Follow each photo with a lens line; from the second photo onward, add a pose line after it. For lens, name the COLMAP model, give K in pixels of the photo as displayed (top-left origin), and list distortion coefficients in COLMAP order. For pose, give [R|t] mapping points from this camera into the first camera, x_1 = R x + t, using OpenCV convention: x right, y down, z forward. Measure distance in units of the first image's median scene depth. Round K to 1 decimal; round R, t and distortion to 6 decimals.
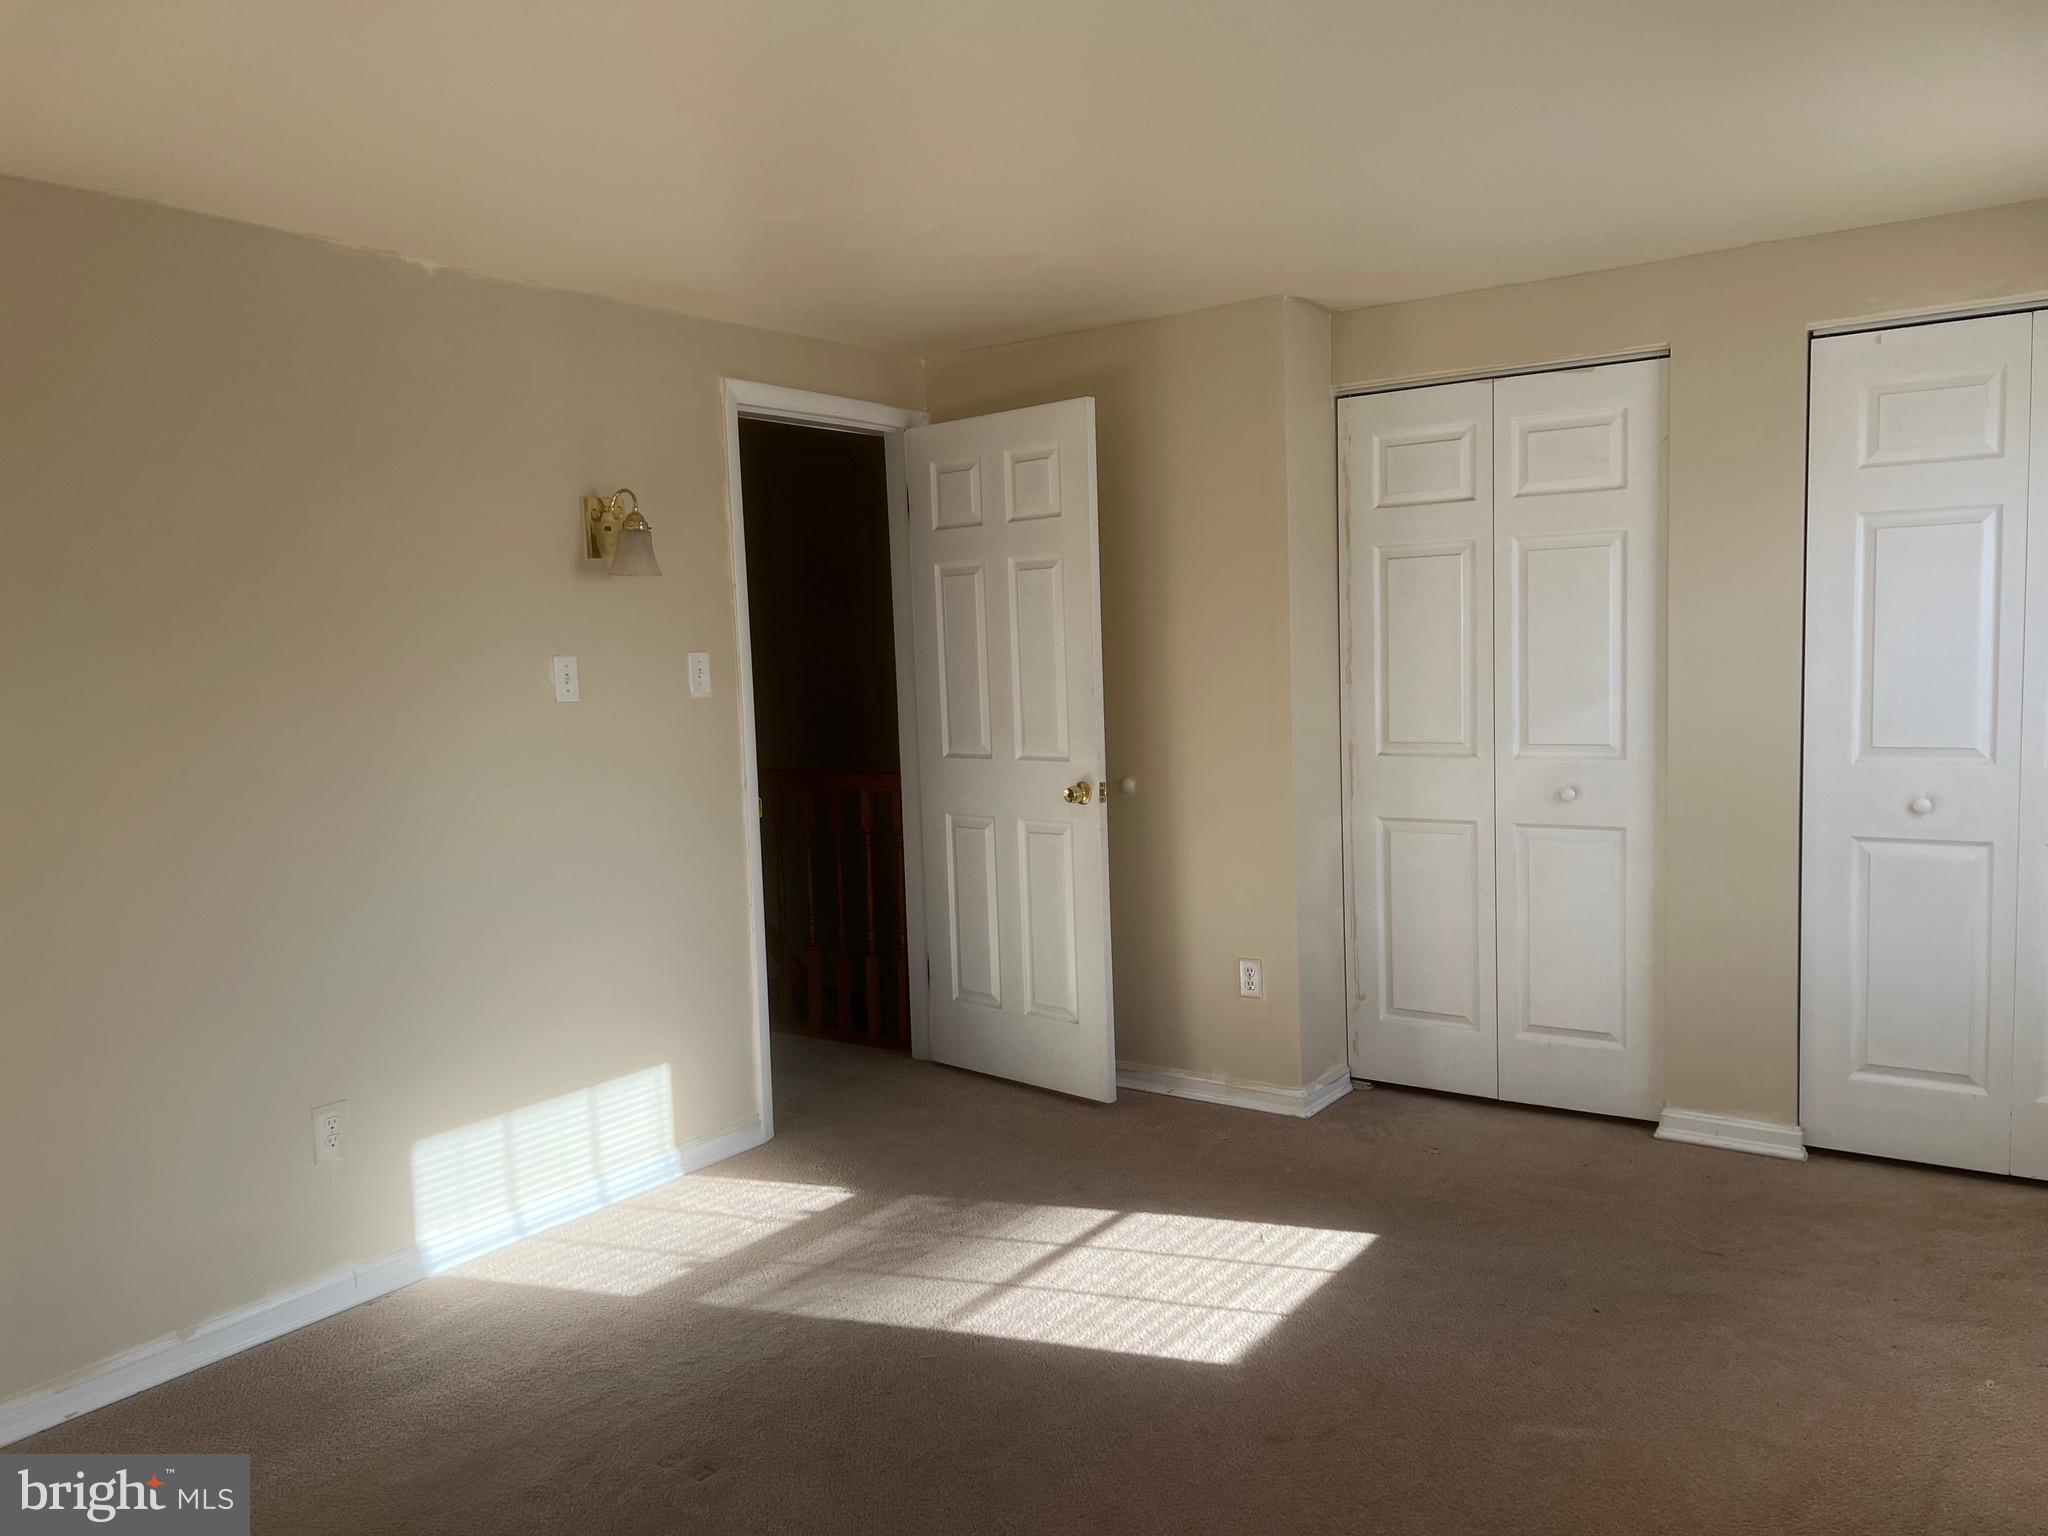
lens RADIAL K [[1521.3, 0, 1031.8], [0, 1521.3, 773.9], [0, 0, 1]] dist [0.051604, -0.061491]
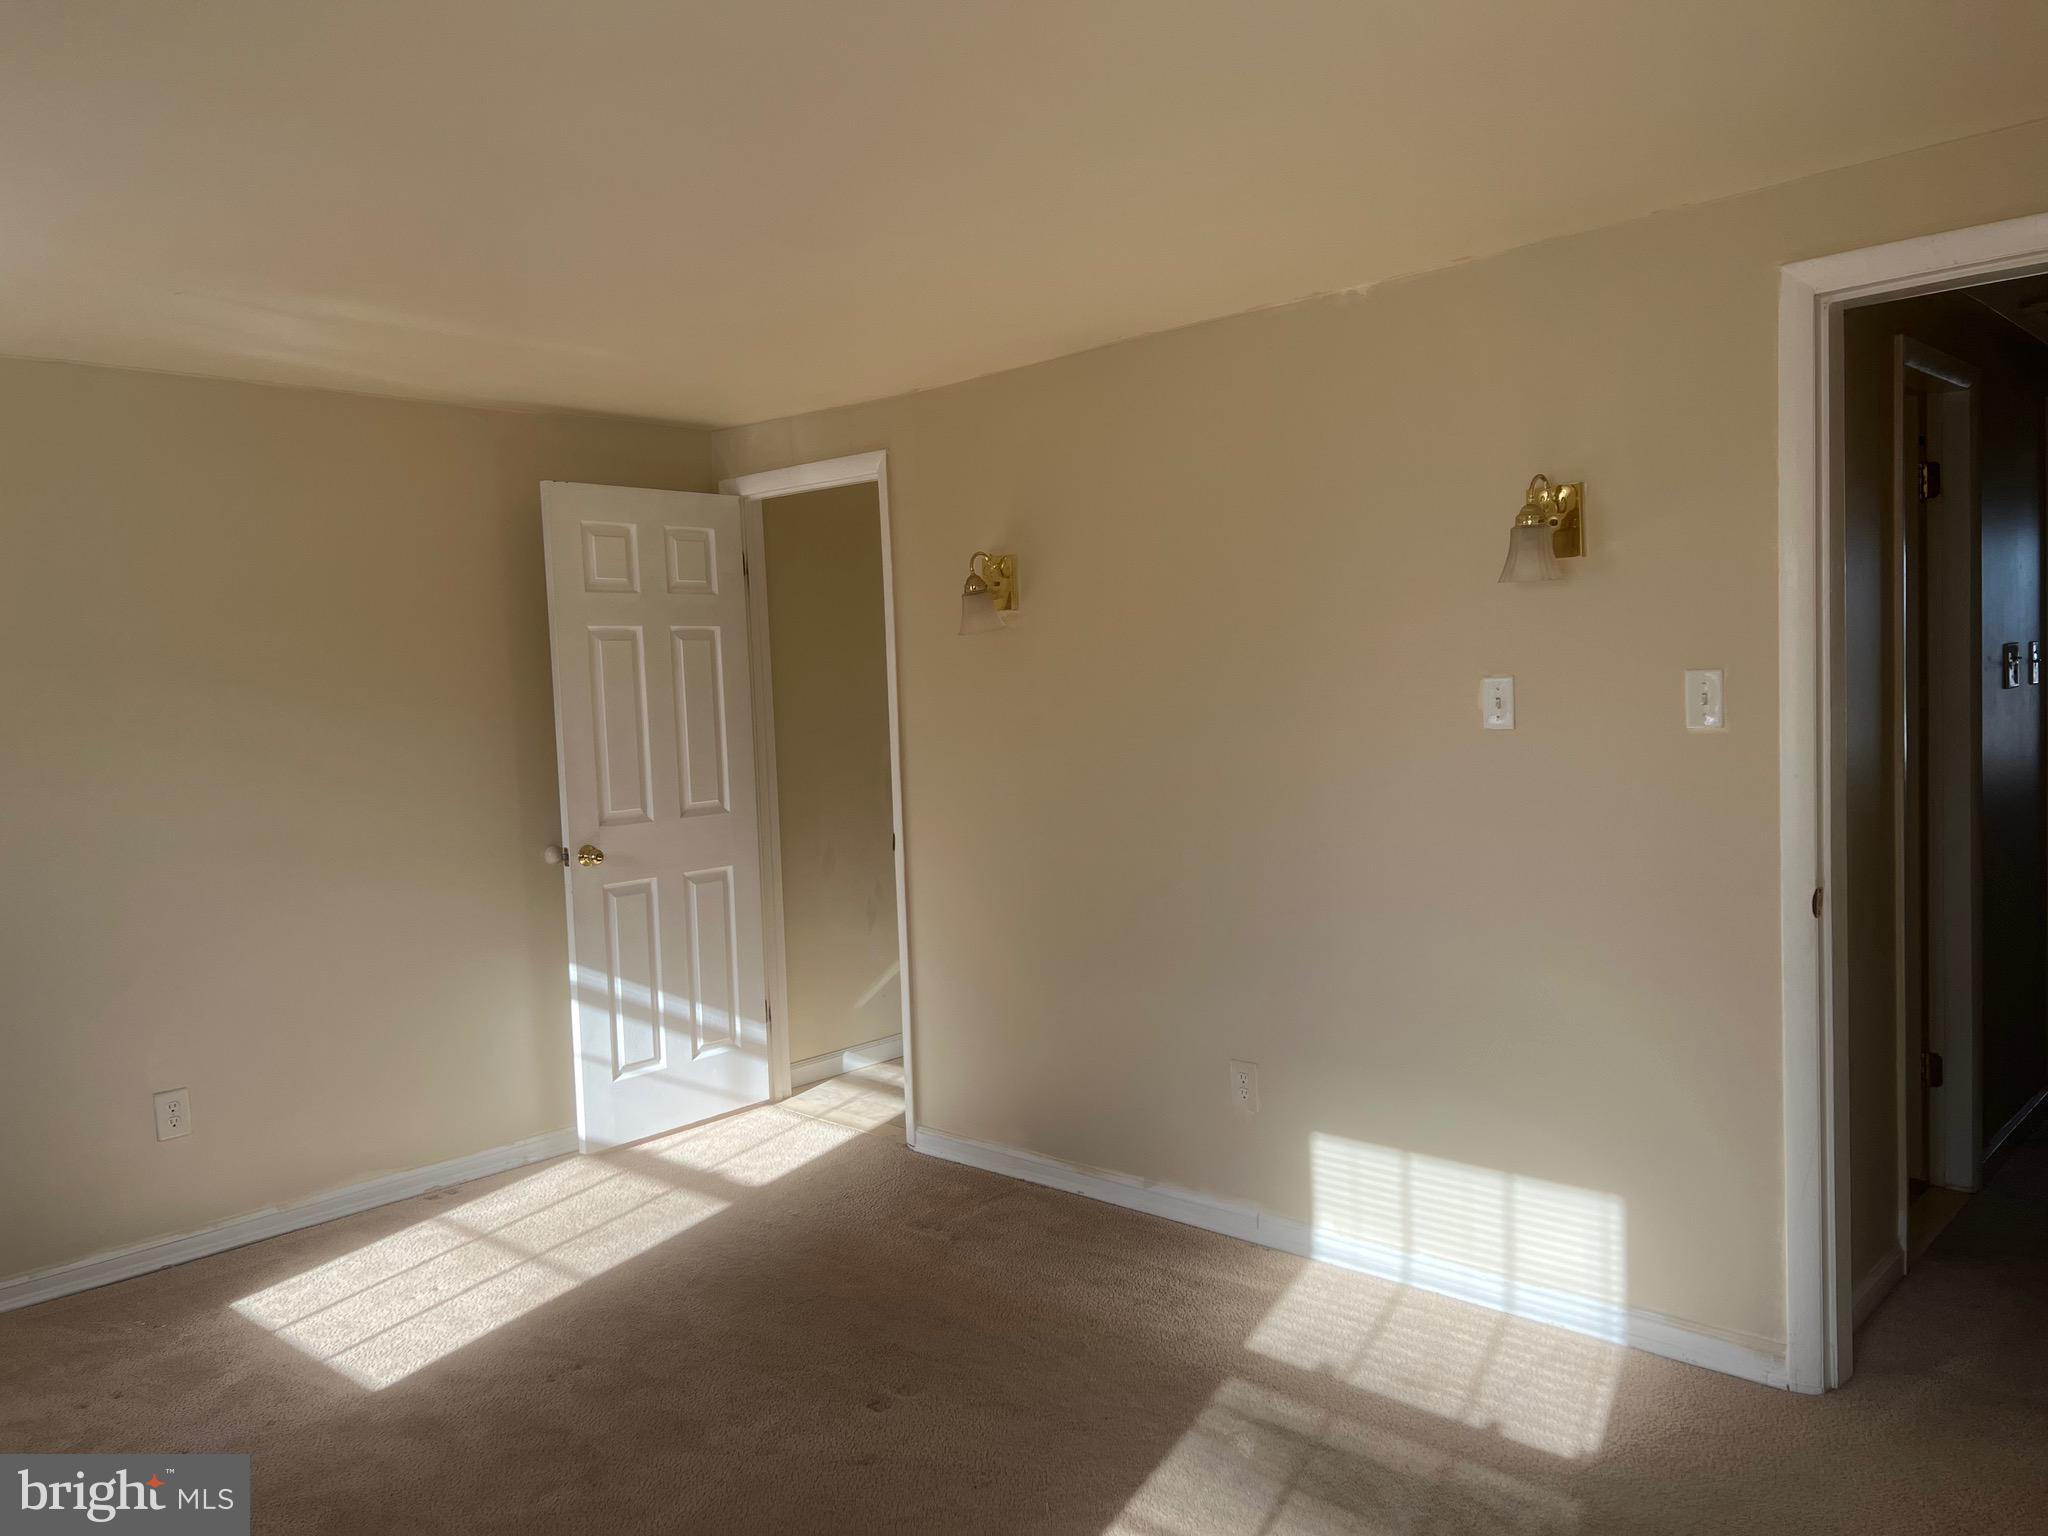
lens RADIAL K [[1521.3, 0, 1029.8], [0, 1521.3, 774.2], [0, 0, 1]] dist [0.051604, -0.061491]
pose [[-0.135452, 0.097605, -0.985965, 0.609260], [-0.049127, 0.993250, 0.105075, -0.102054], [0.989565, 0.062670, -0.129743, 0.868693]]
